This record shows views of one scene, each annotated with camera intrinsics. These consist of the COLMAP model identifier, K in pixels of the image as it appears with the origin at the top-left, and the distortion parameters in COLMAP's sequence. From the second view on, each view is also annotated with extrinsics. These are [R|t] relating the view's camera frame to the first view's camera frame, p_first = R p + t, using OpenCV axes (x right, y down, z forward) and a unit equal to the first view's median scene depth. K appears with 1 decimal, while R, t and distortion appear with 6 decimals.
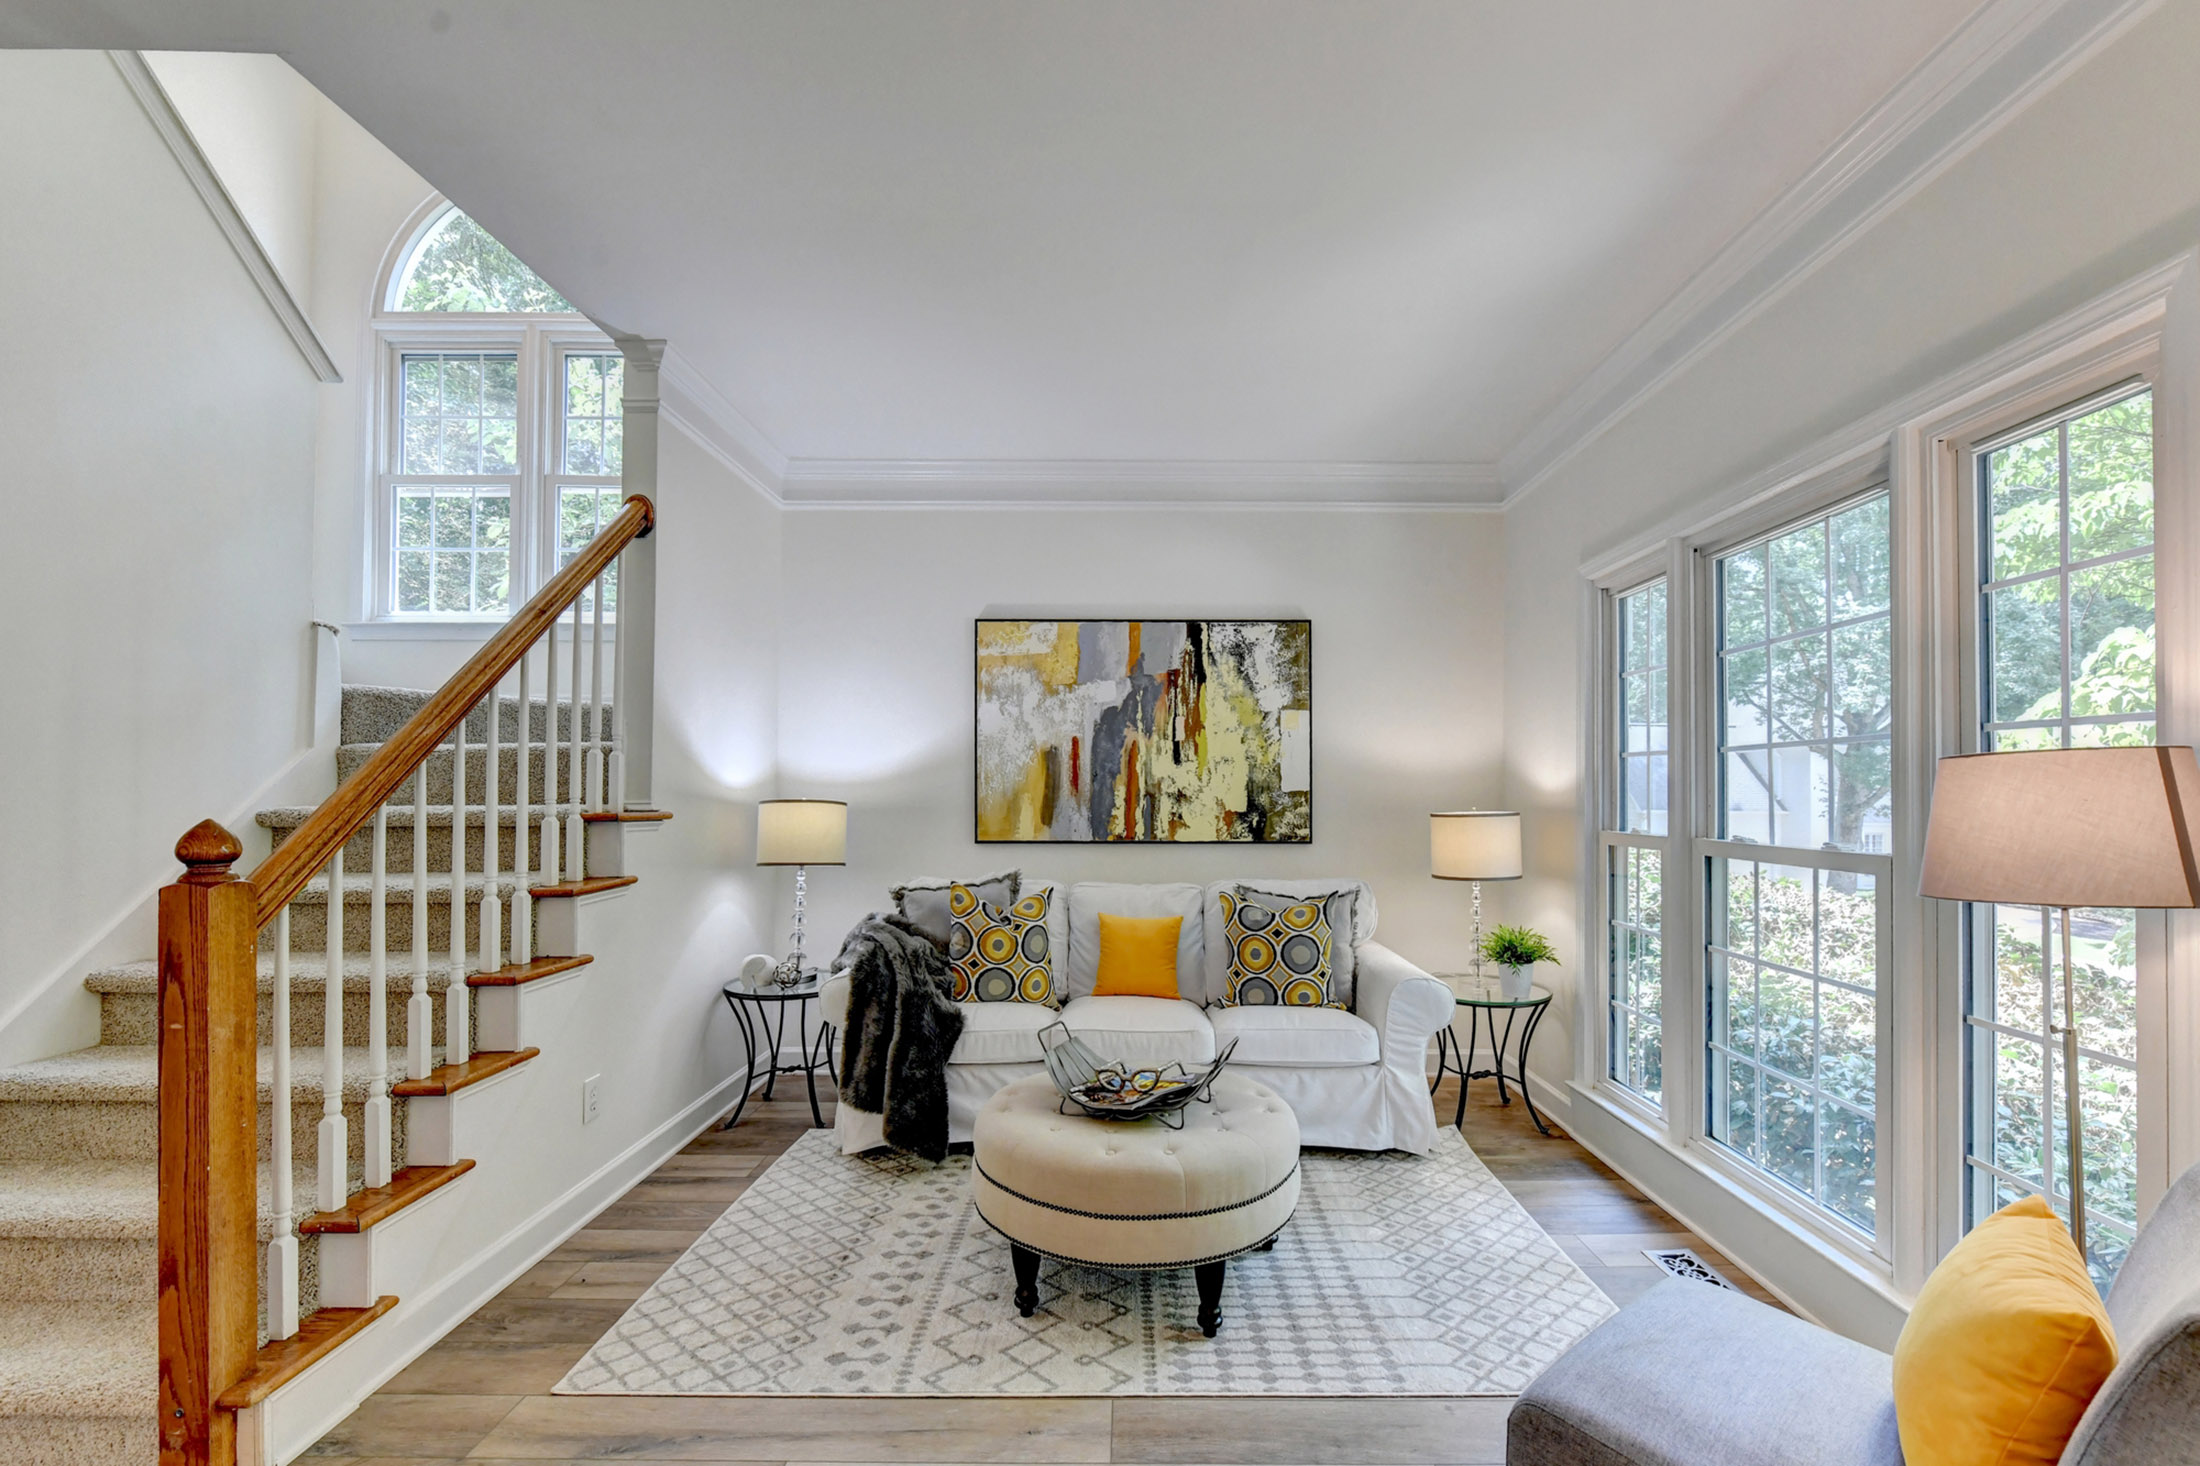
lens RADIAL K [[907.3, 0, 1132.5], [0, 907.3, 780.5], [0, 0, 1]] dist [-0.012693, 0.000113]
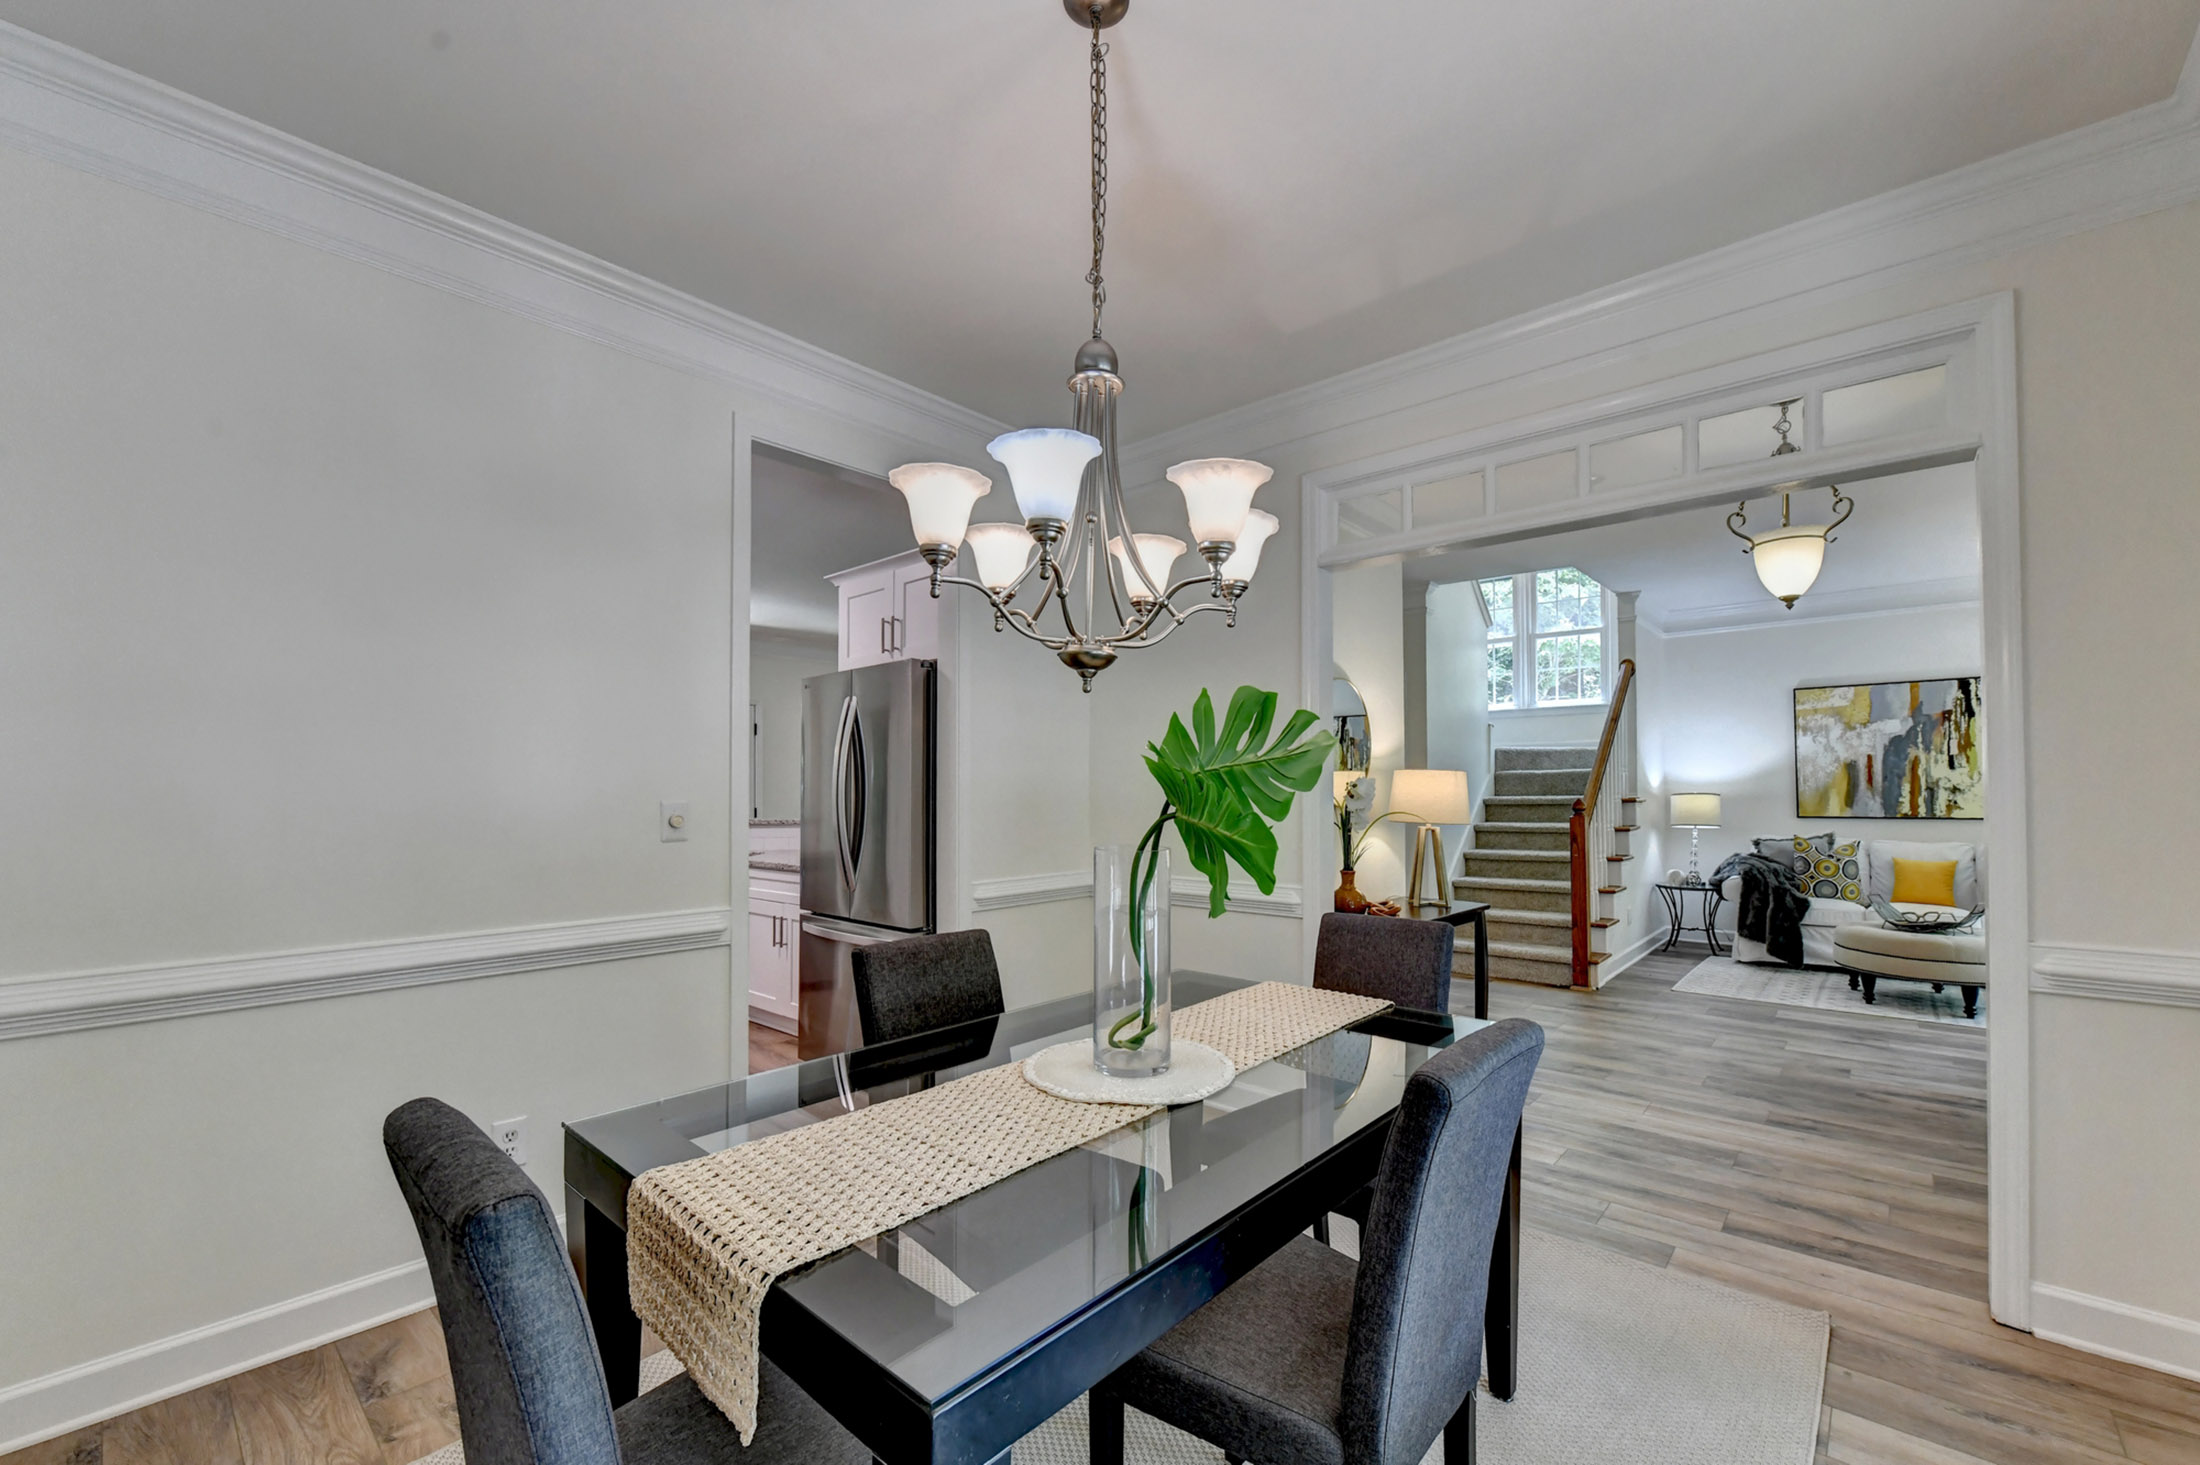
lens RADIAL K [[886.6, 0, 1094.7], [0, 886.6, 773.2], [0, 0, 1]] dist [-0.026135, -0.000090]
pose [[0.736437, -0.021083, -0.676177, -0.033930], [0.015470, 0.999778, -0.014324, -0.012954], [0.676329, 0.000088, 0.736600, -1.135869]]
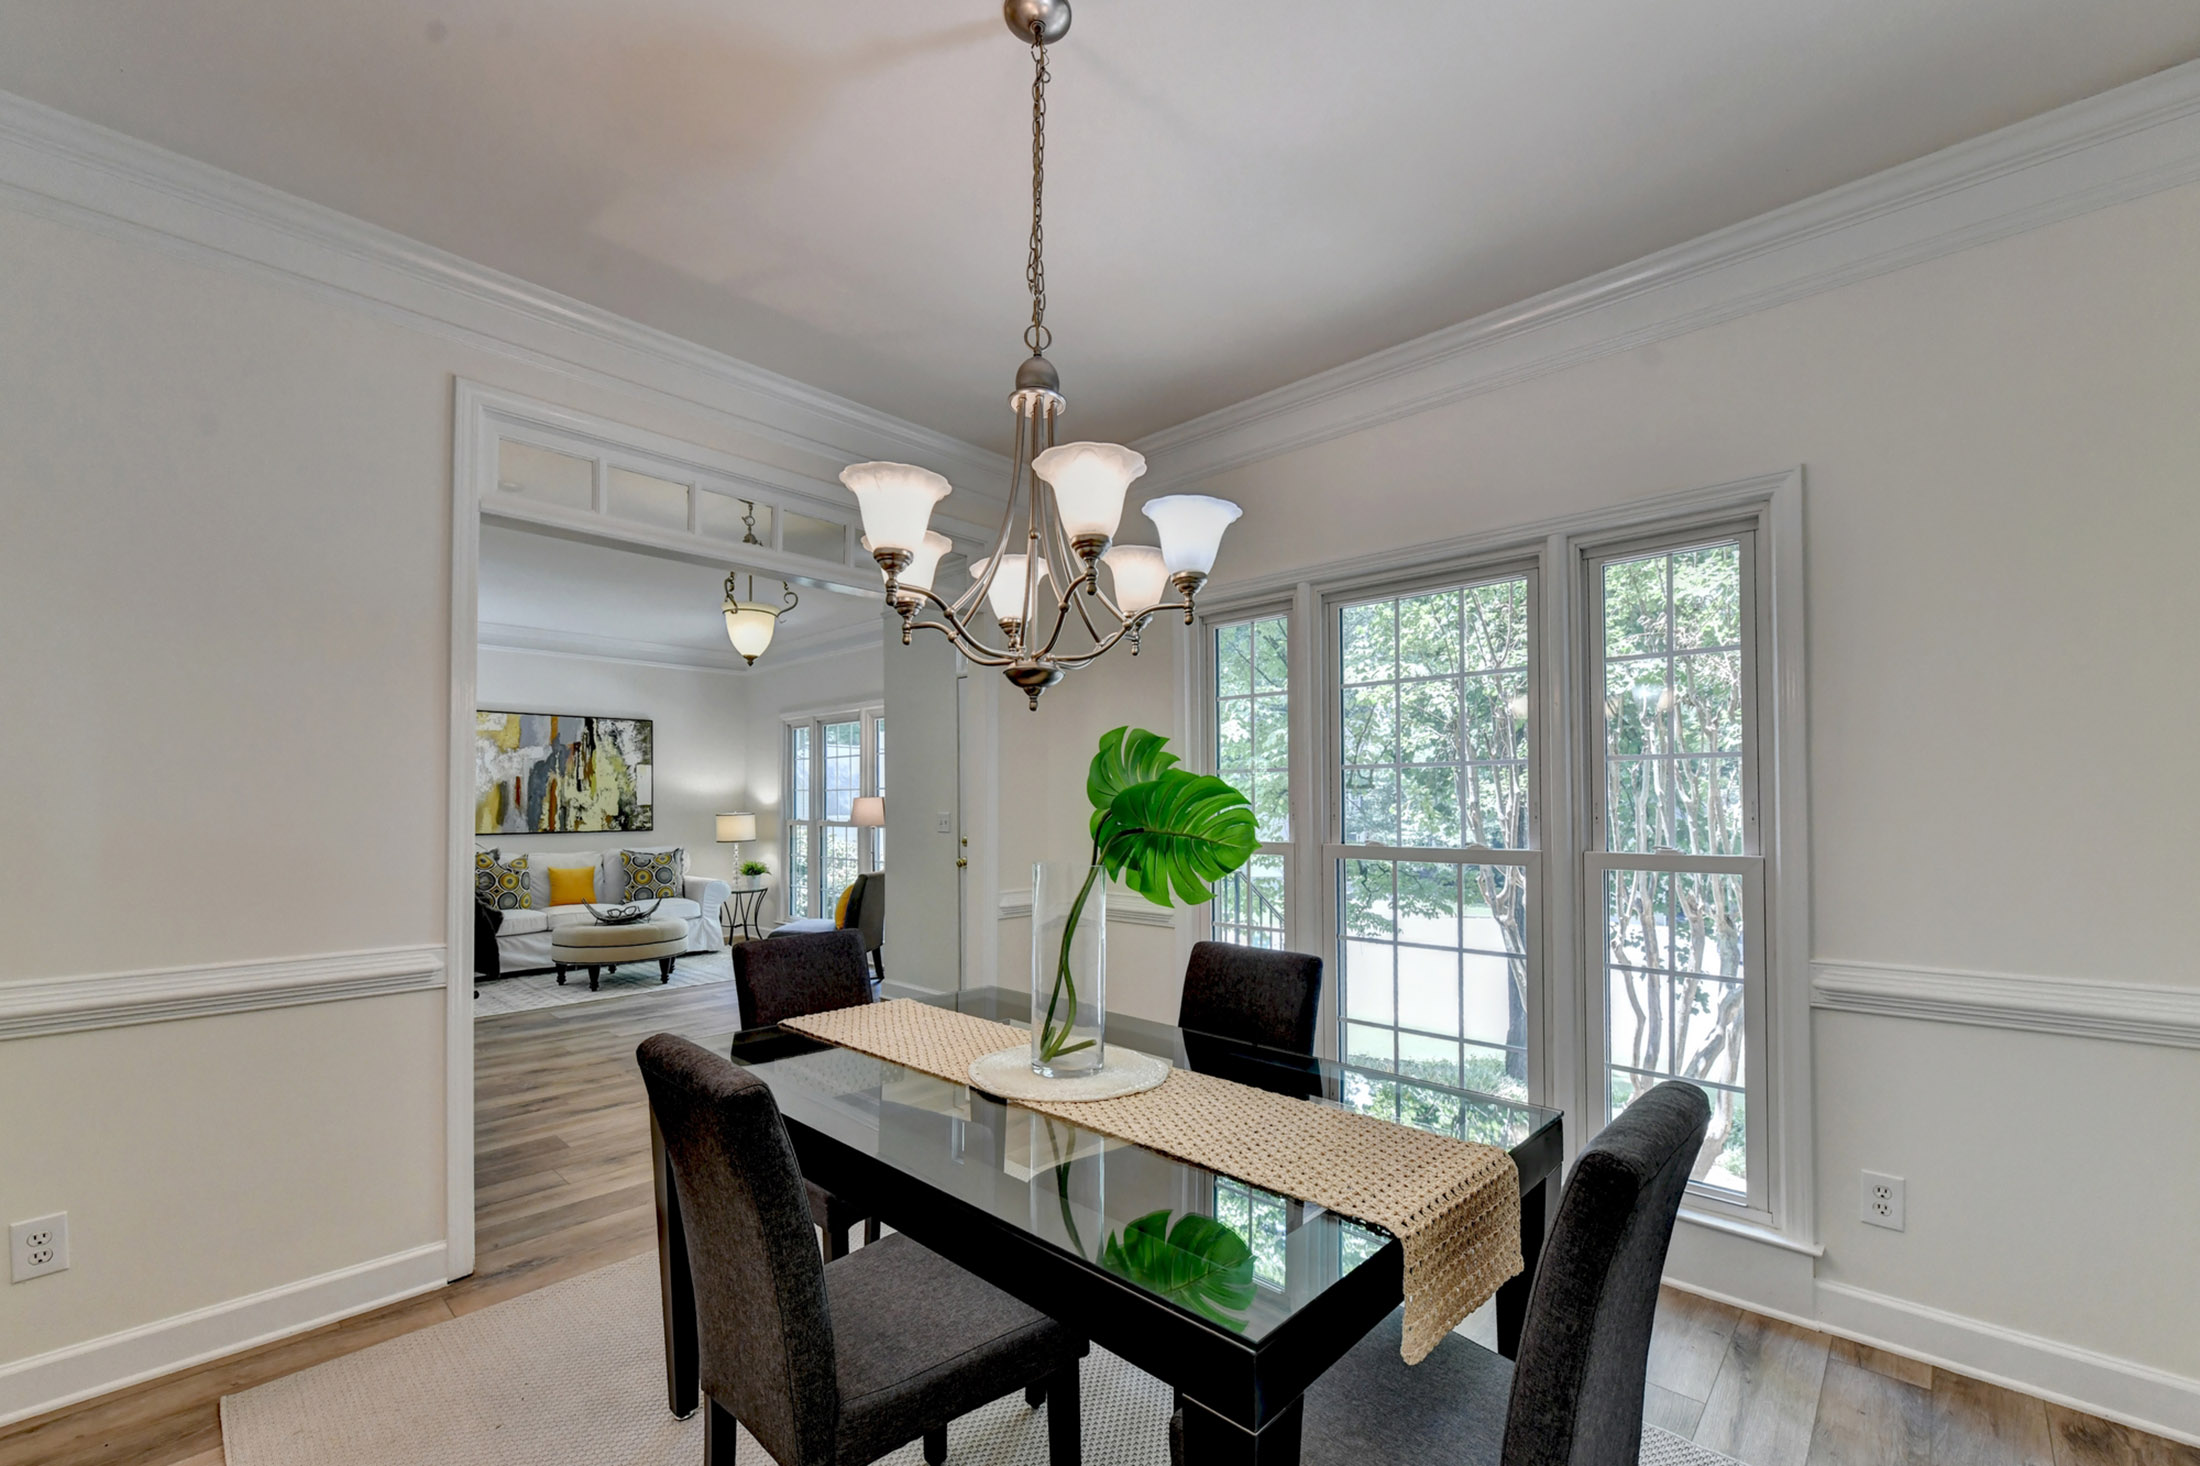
lens RADIAL K [[910.6, 0, 1105.7], [0, 910.6, 786.0], [0, 0, 1]] dist [0.000564, -0.000632]
pose [[0.684264, 0.006865, 0.729202, -0.597634], [-0.002823, 0.999973, -0.006764, -0.019512], [-0.729229, 0.002570, 0.684265, -1.141845]]
